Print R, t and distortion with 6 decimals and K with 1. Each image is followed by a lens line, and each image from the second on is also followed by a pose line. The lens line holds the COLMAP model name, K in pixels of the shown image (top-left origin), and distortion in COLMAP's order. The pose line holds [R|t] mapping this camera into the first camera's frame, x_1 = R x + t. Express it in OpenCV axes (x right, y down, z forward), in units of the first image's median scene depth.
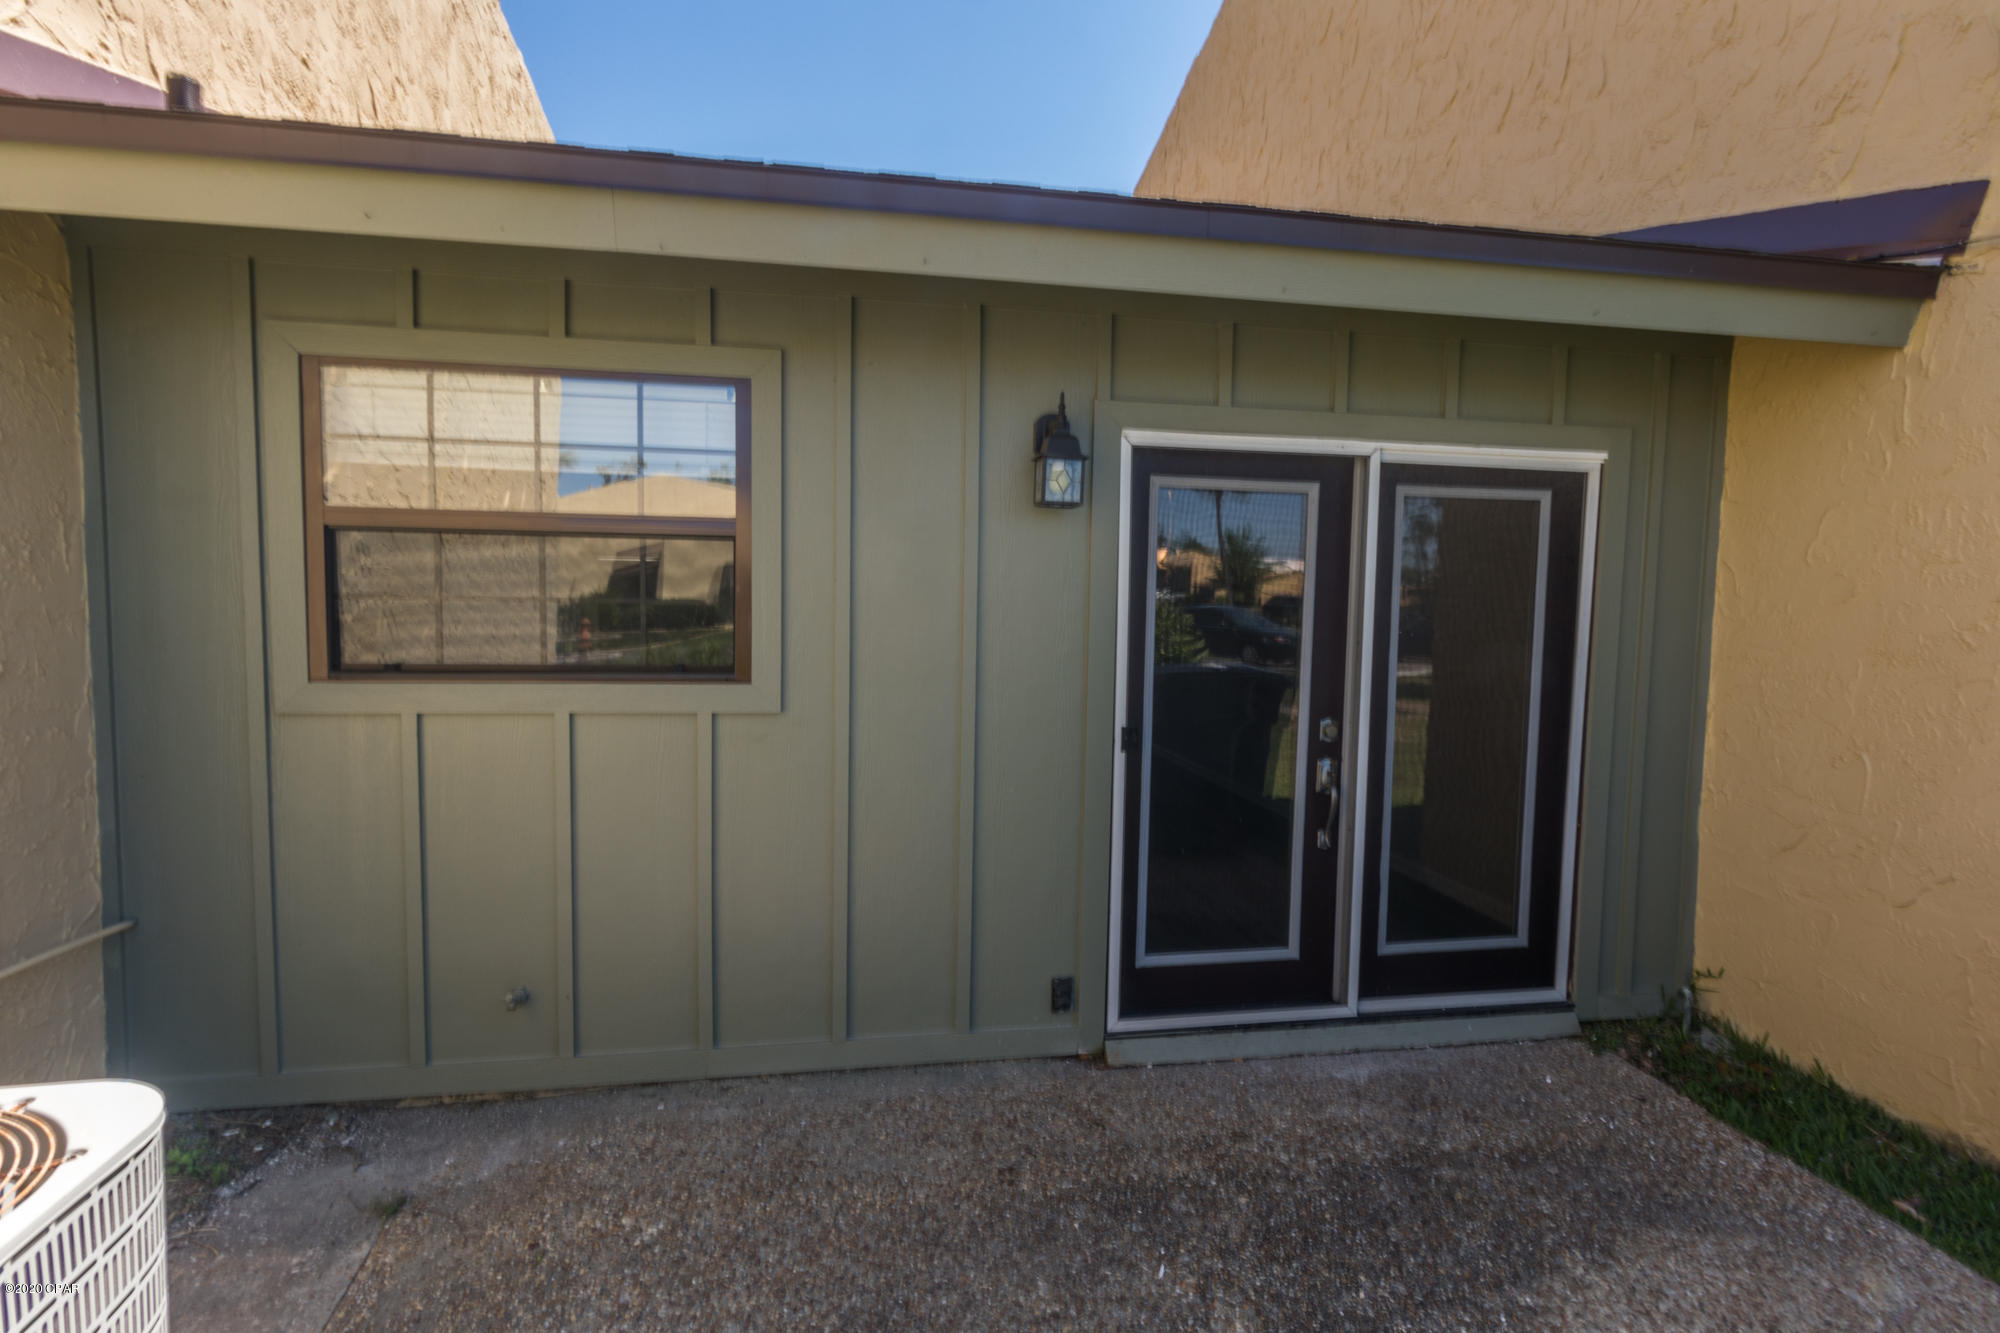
lens RADIAL K [[963.6, 0, 993.4], [0, 963.6, 667.4], [0, 0, 1]] dist [0.004345, -0.000556]
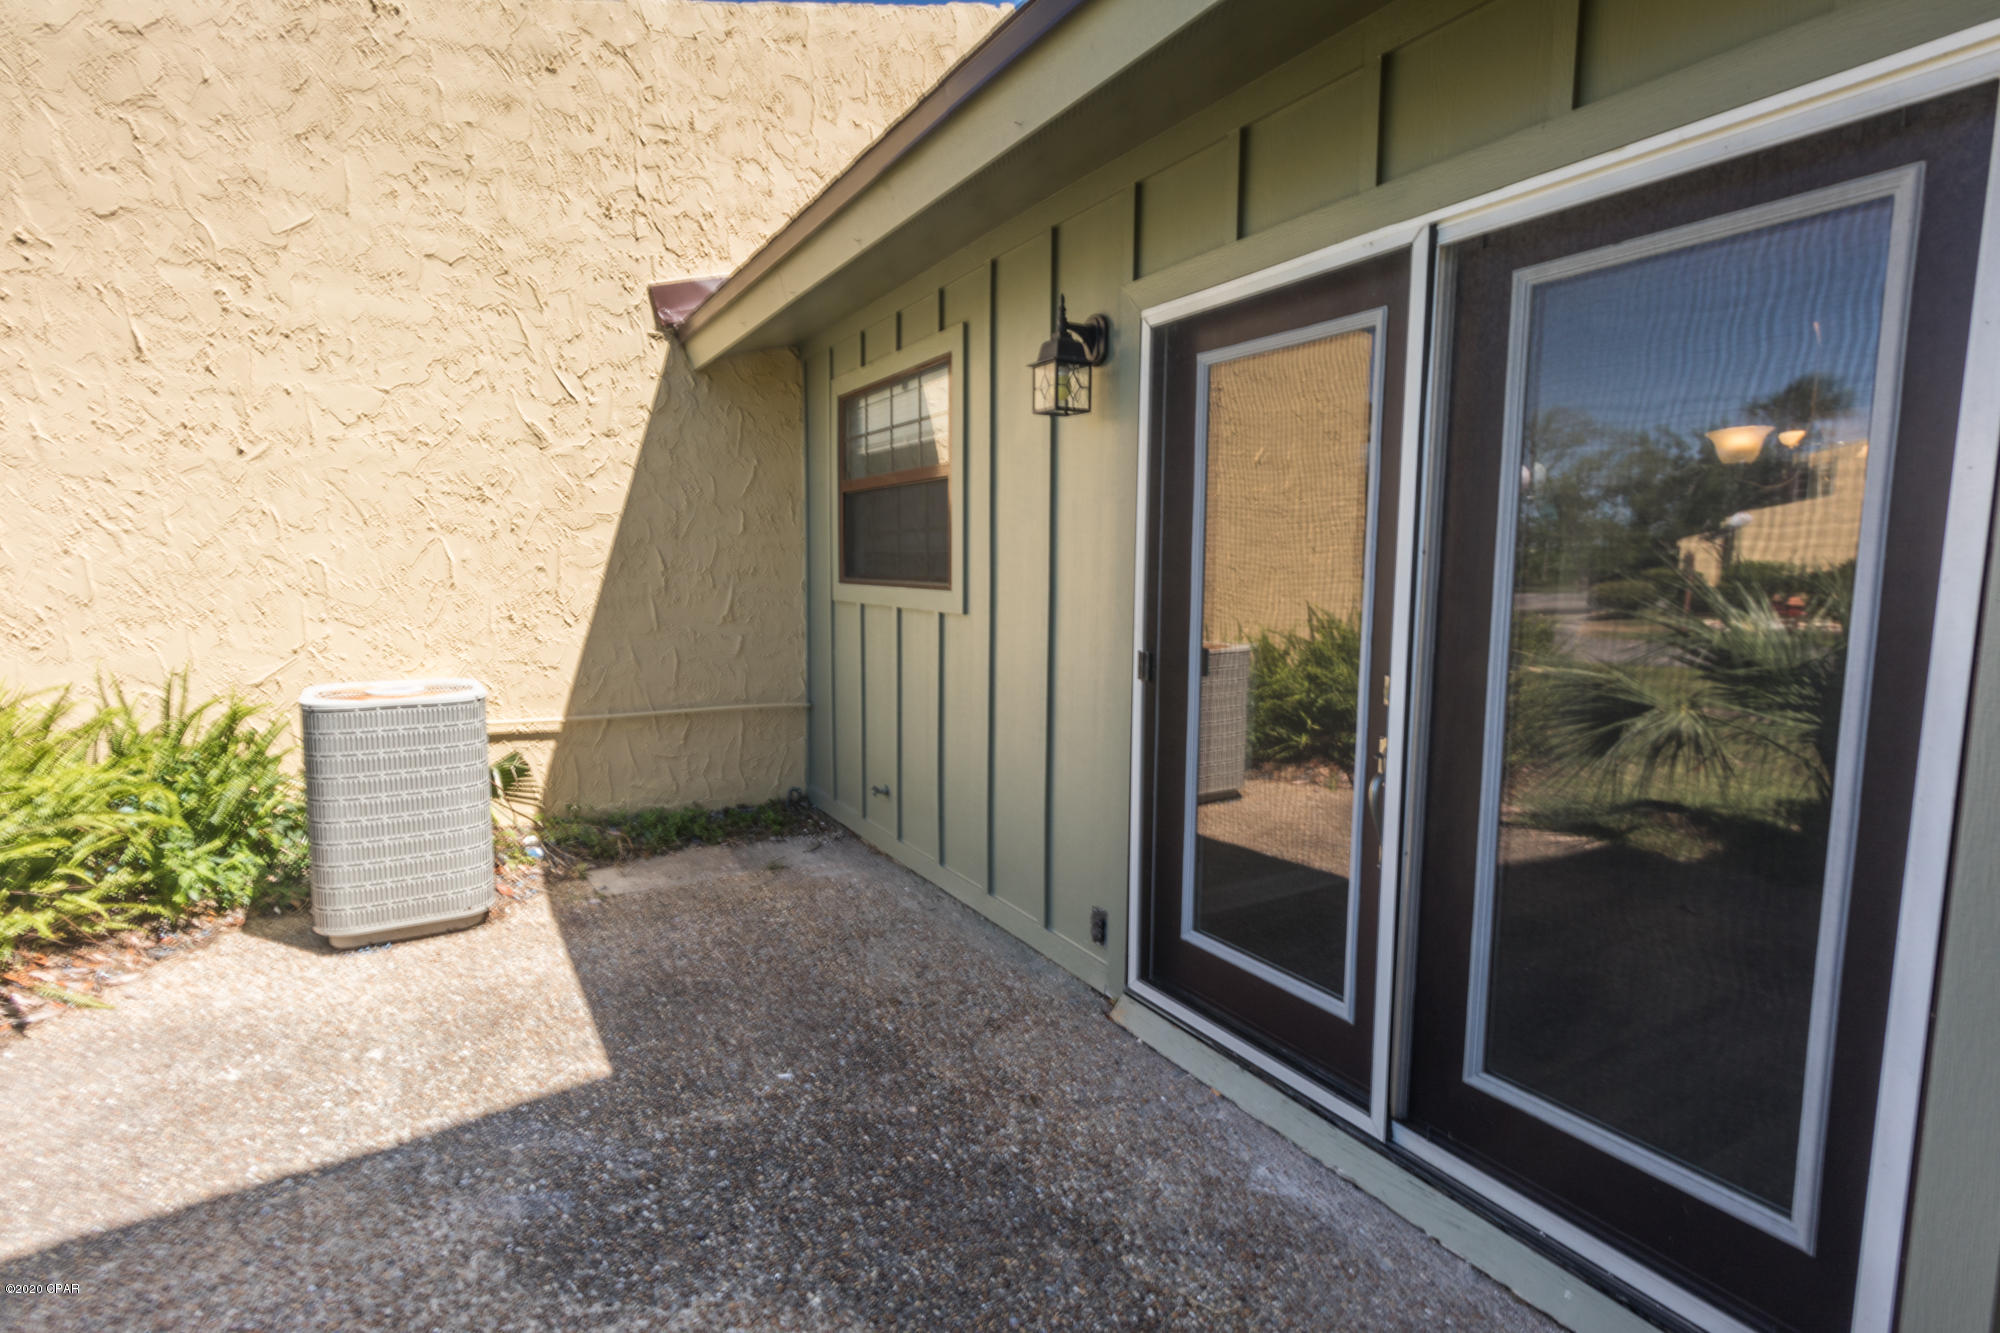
lens RADIAL K [[963.6, 0, 993.4], [0, 963.6, 667.4], [0, 0, 1]] dist [0.004345, -0.000556]
pose [[0.349048, 0.086707, -0.933085, 0.949012], [-0.067598, 0.995446, 0.067215, 0.027318], [0.934664, 0.039614, 0.353320, 0.581873]]
